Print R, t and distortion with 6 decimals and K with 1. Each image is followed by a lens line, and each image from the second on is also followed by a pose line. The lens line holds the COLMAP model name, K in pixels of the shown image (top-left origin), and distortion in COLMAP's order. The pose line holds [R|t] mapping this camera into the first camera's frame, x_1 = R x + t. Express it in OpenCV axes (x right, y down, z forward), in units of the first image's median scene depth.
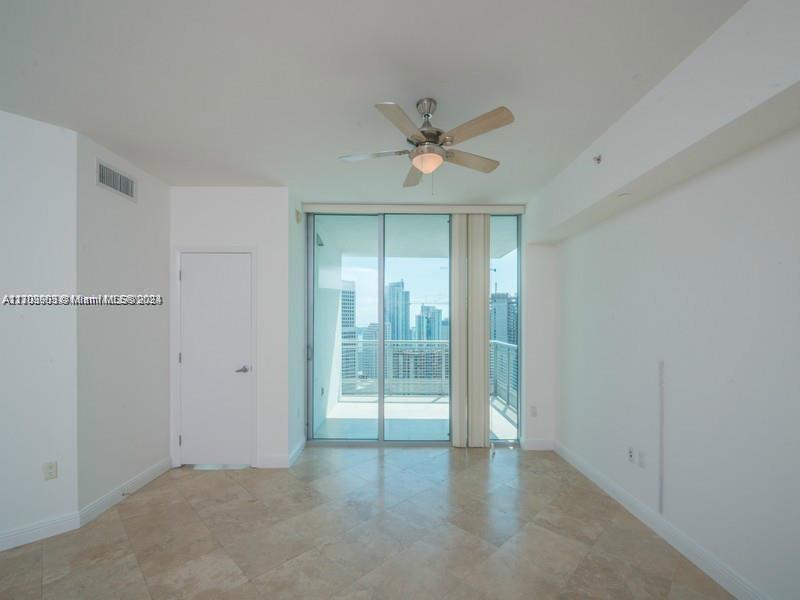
lens RADIAL K [[373.0, 0, 397.5], [0, 373.0, 321.6], [0, 0, 1]] dist [0.054544, -0.007955]
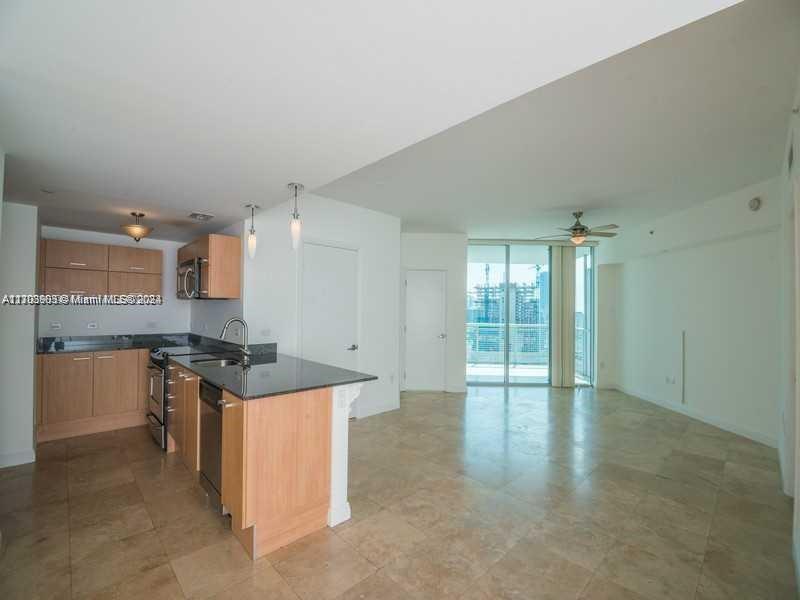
lens RADIAL K [[373.0, 0, 402.8], [0, 373.0, 303.8], [0, 0, 1]] dist [0.054544, -0.007955]
pose [[0.999935, 0.011389, 0.000104, -0.415697], [-0.011386, 0.999812, -0.015681, 0.002121], [-0.000282, 0.015679, 0.999877, -0.536647]]
